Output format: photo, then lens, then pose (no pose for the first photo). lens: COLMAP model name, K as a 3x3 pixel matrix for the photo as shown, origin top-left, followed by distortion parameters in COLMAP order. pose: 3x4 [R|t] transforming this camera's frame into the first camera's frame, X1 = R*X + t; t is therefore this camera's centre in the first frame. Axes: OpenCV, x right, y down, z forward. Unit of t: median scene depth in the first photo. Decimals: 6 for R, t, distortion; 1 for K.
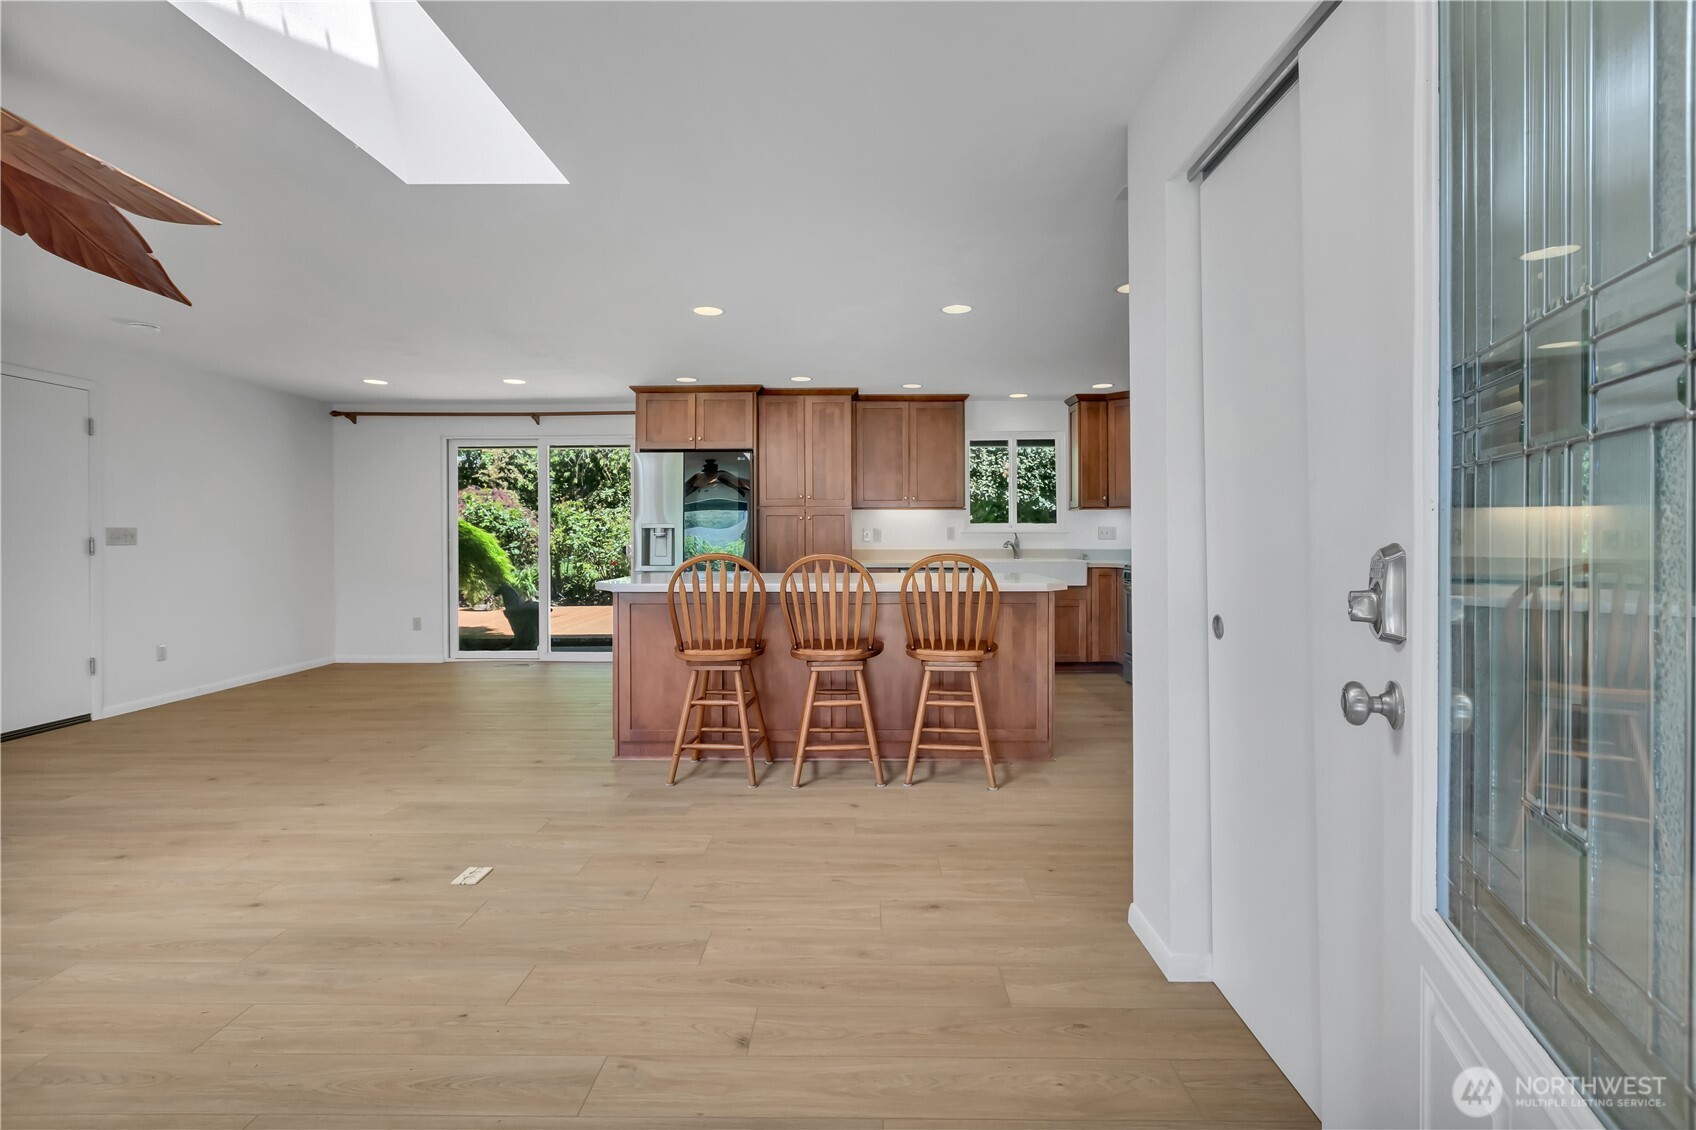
lens RADIAL K [[780.0, 0, 863.1], [0, 780.0, 542.2], [0, 0, 1]] dist [0.004657, -0.000489]
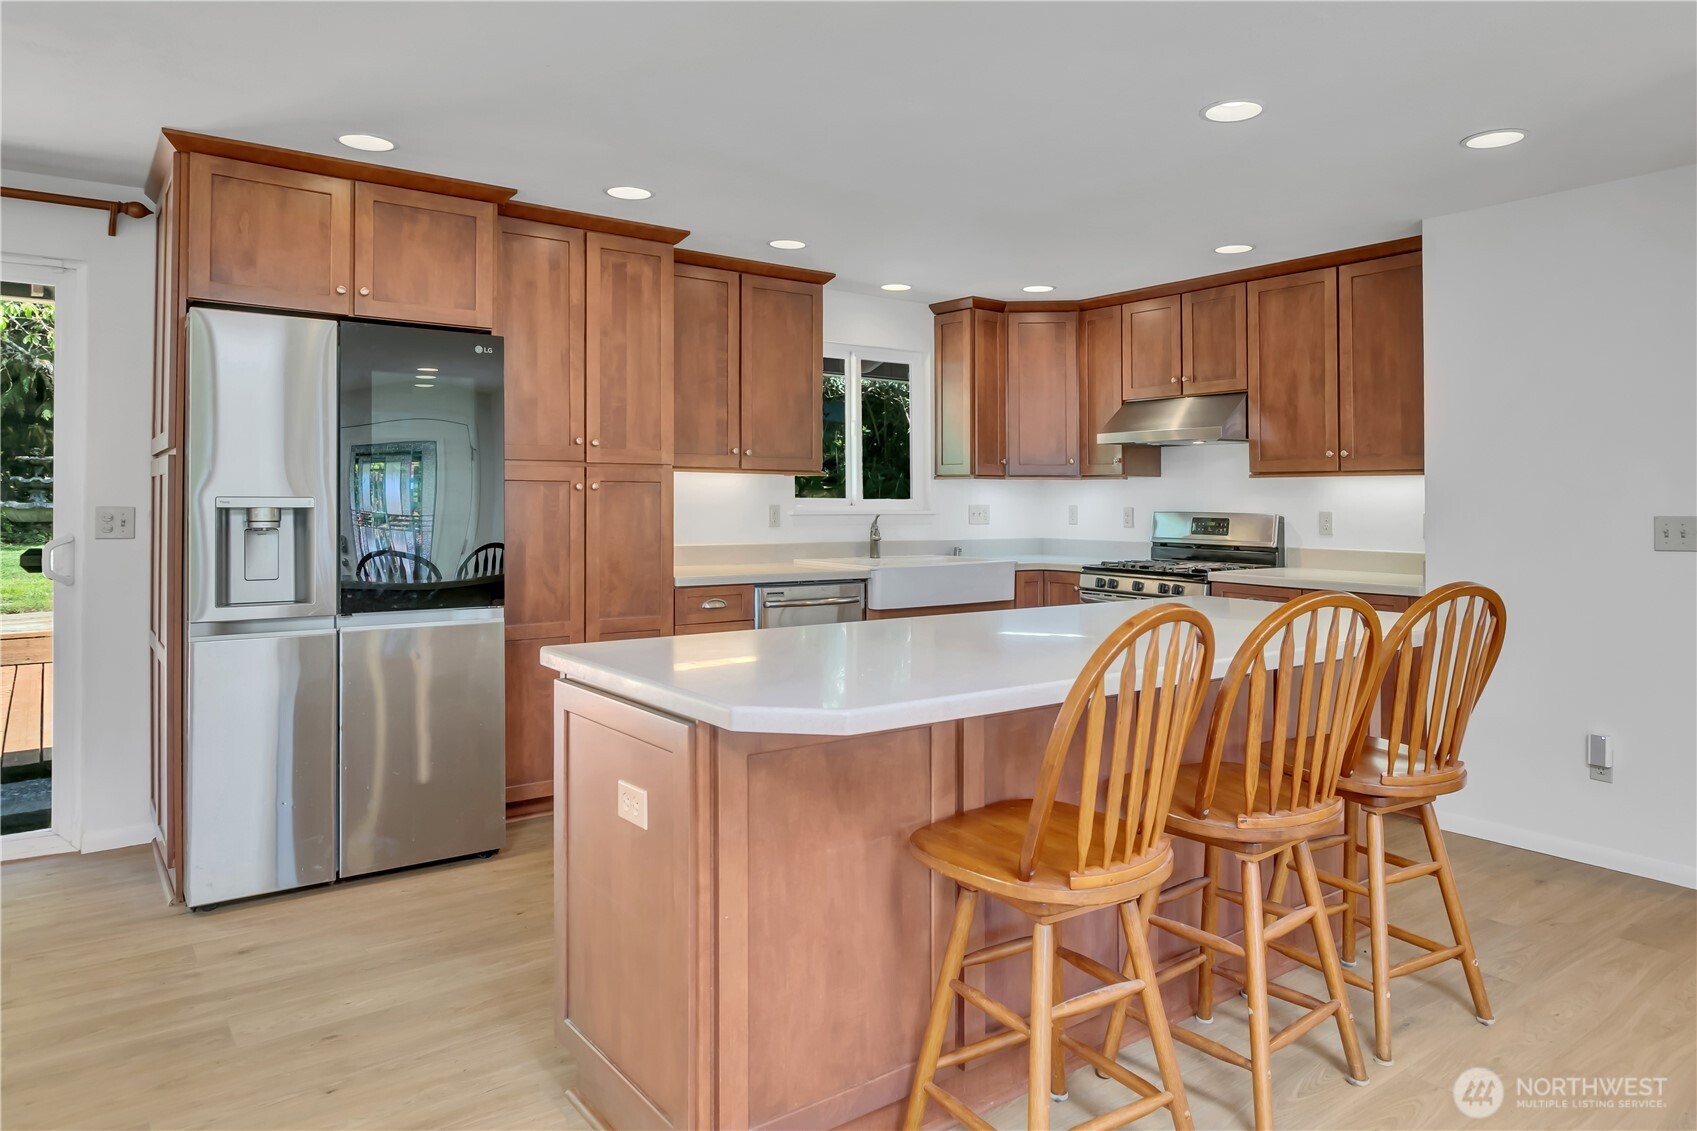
lens RADIAL K [[1072.2, 0, 870.7], [0, 1072.2, 496.0], [0, 0, 1]] dist [-0.000565, -0.006264]
pose [[0.788097, 0.009715, 0.615474, -0.447215], [-0.001452, 0.999902, -0.013924, -0.021550], [-0.615549, 0.010080, 0.788034, 0.497516]]
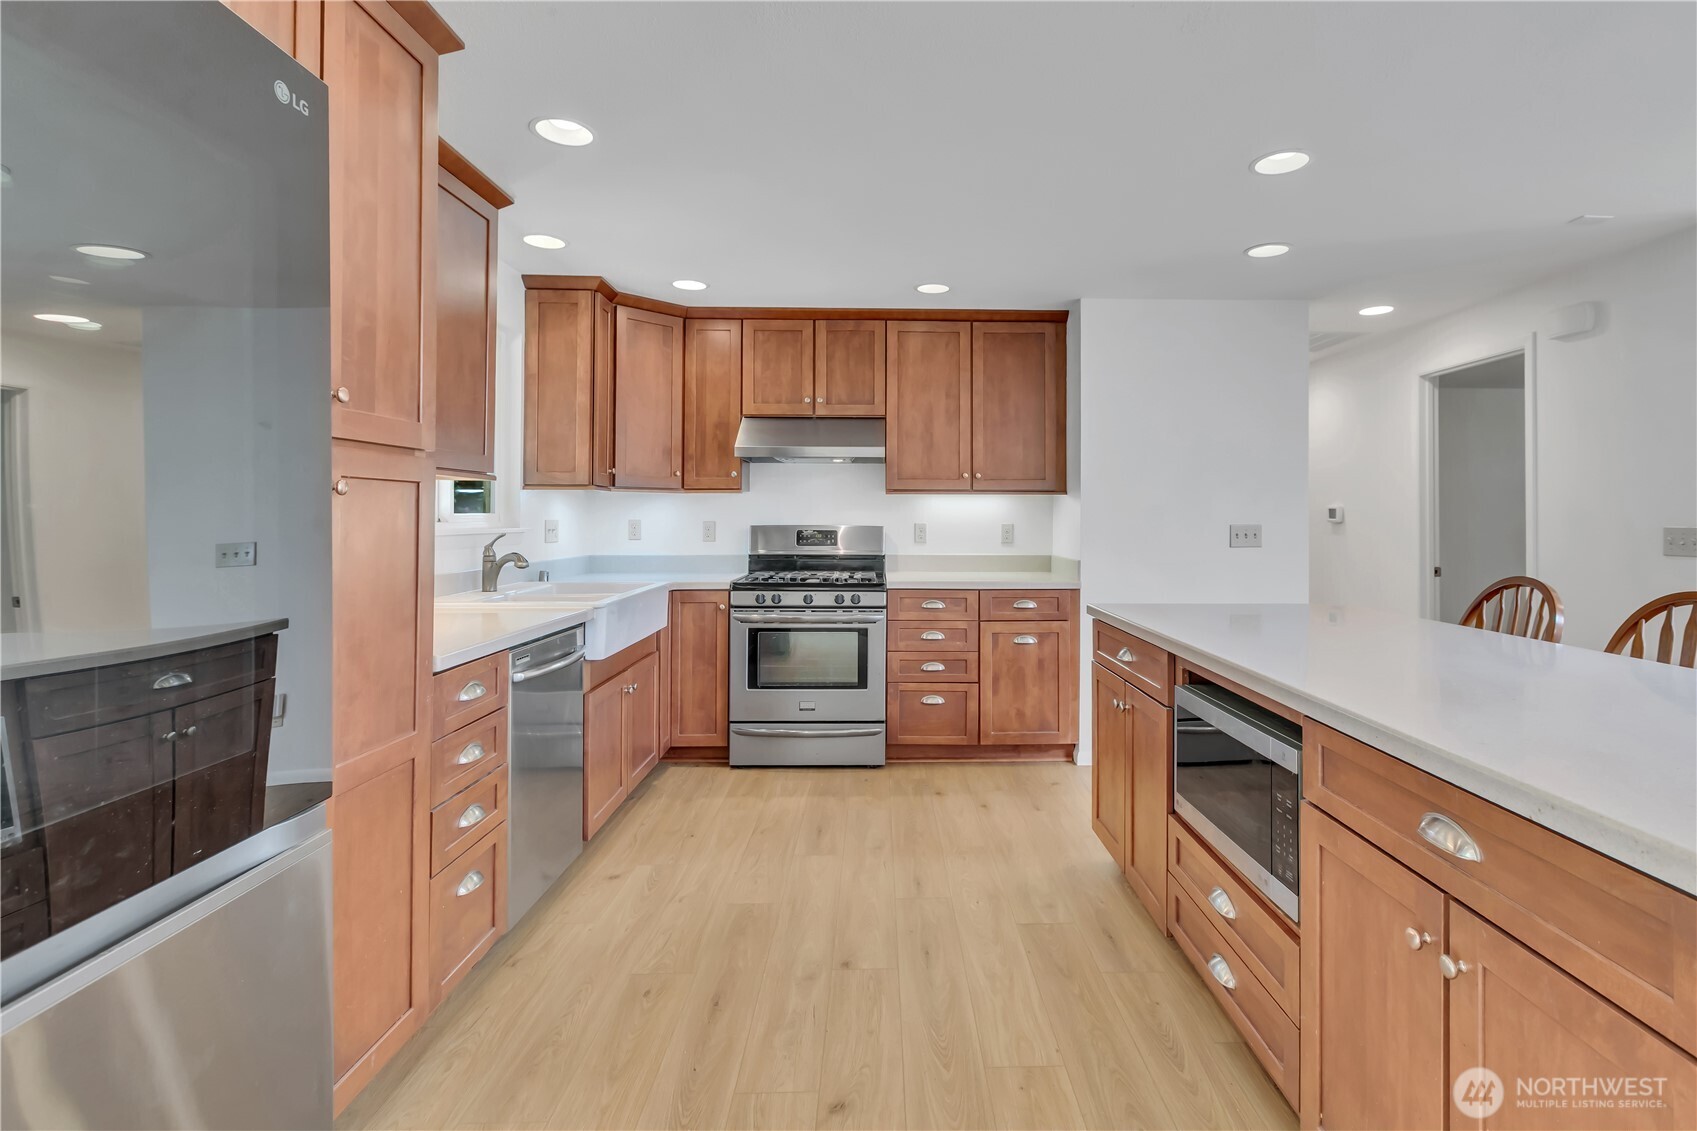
lens RADIAL K [[819.4, 0, 888.8], [0, 819.4, 505.6], [0, 0, 1]] dist [-0.004223, 0.000303]
pose [[-0.025950, 0.017880, 0.999503, -0.408014], [0.006487, 0.999822, -0.017717, -0.026697], [-0.999642, 0.006024, -0.026061, 1.114149]]
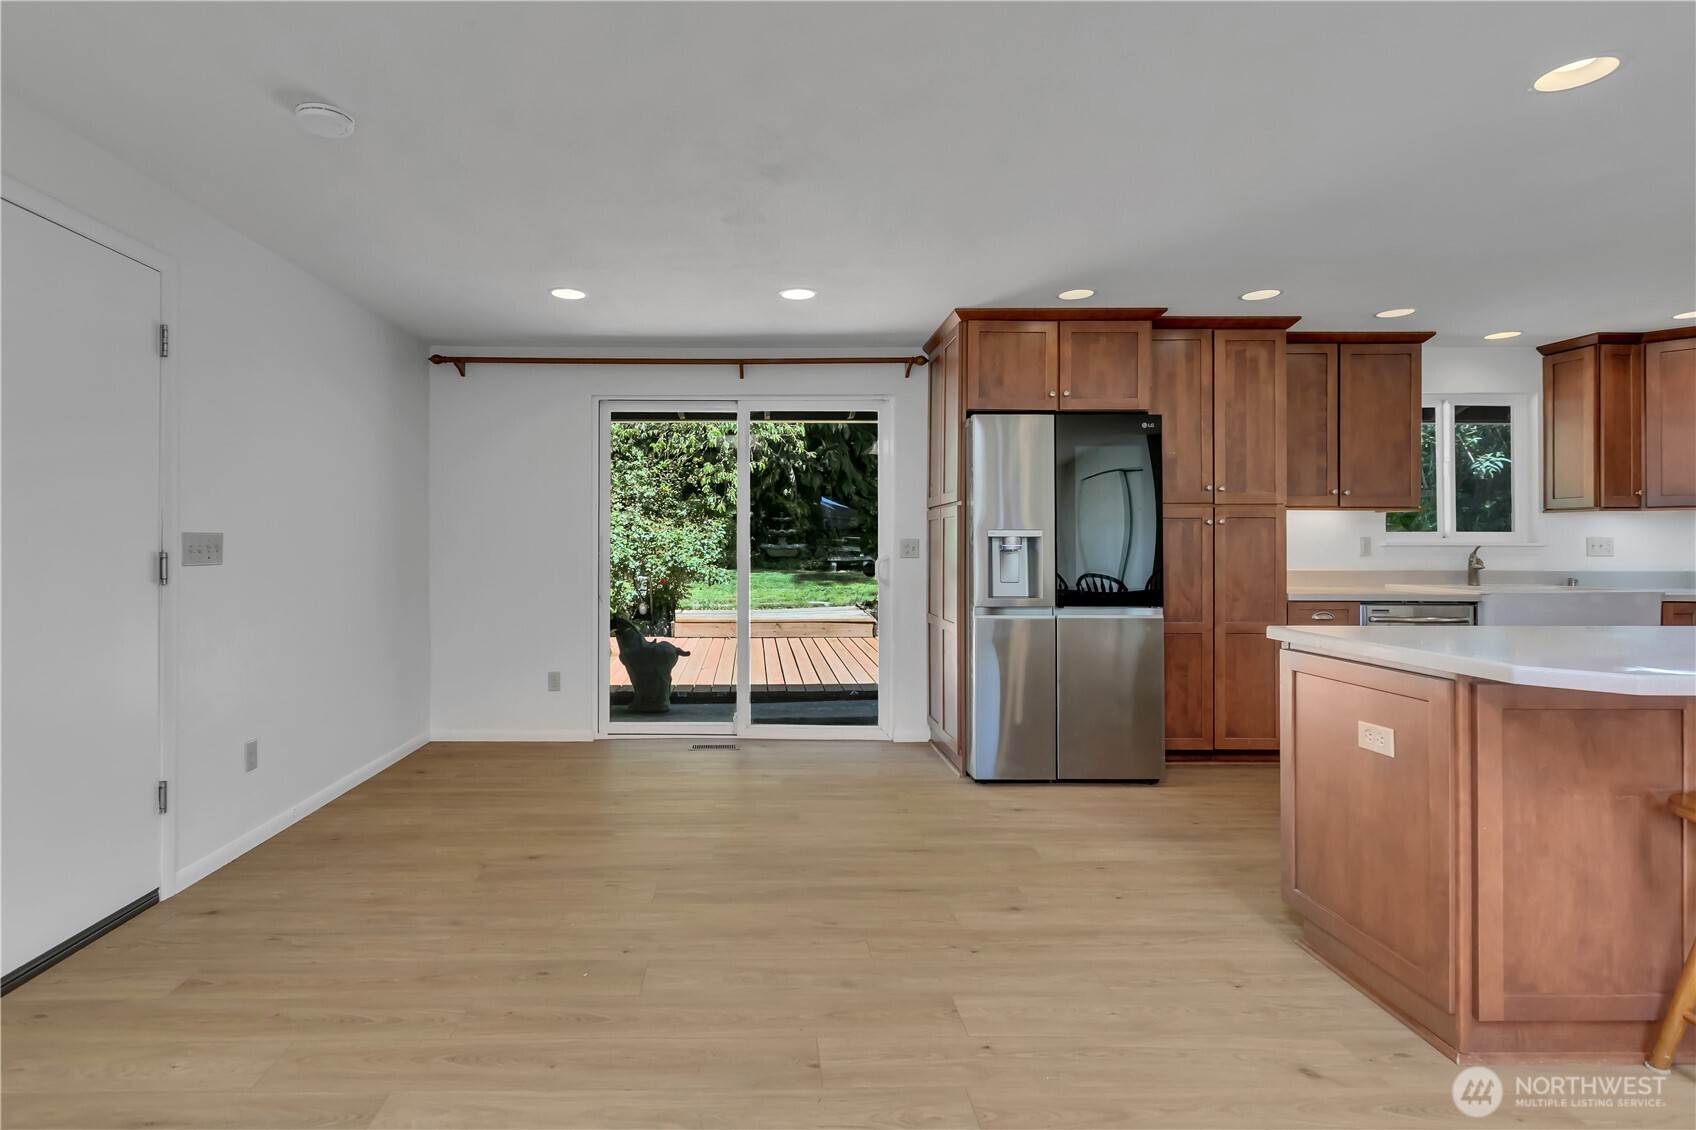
lens RADIAL K [[818.9, 0, 757.8], [0, 818.9, 546.5], [0, 0, 1]] dist [-0.004223, 0.000303]
pose [[0.999876, 0.003368, 0.015374, -0.599468], [-0.003257, 0.999968, -0.007249, -0.006541], [-0.015398, 0.007198, 0.999856, 0.450382]]
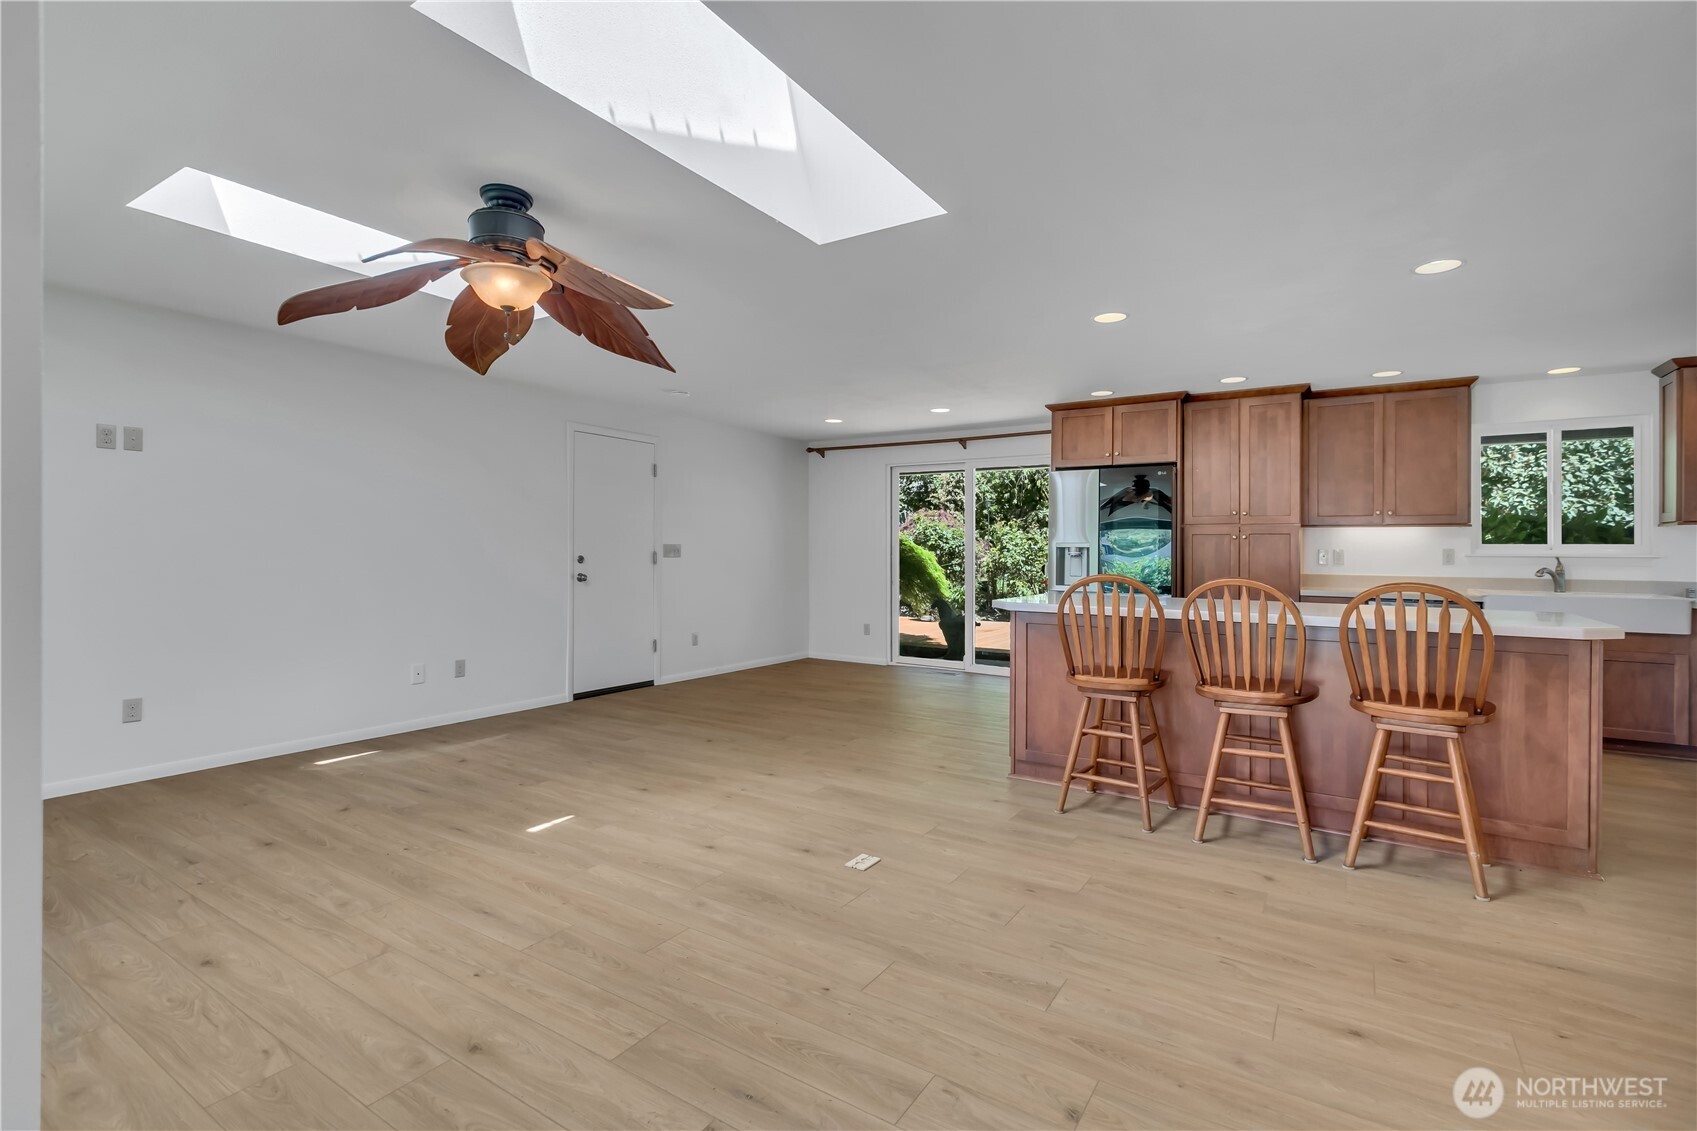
lens RADIAL K [[780.5, 0, 858.9], [0, 780.5, 554.7], [0, 0, 1]] dist [0.004657, -0.000489]
pose [[0.848545, 0.011769, -0.528993, 0.037886], [-0.016337, 0.999859, -0.003961, -0.000599], [0.528871, 0.012004, 0.848617, 0.031865]]
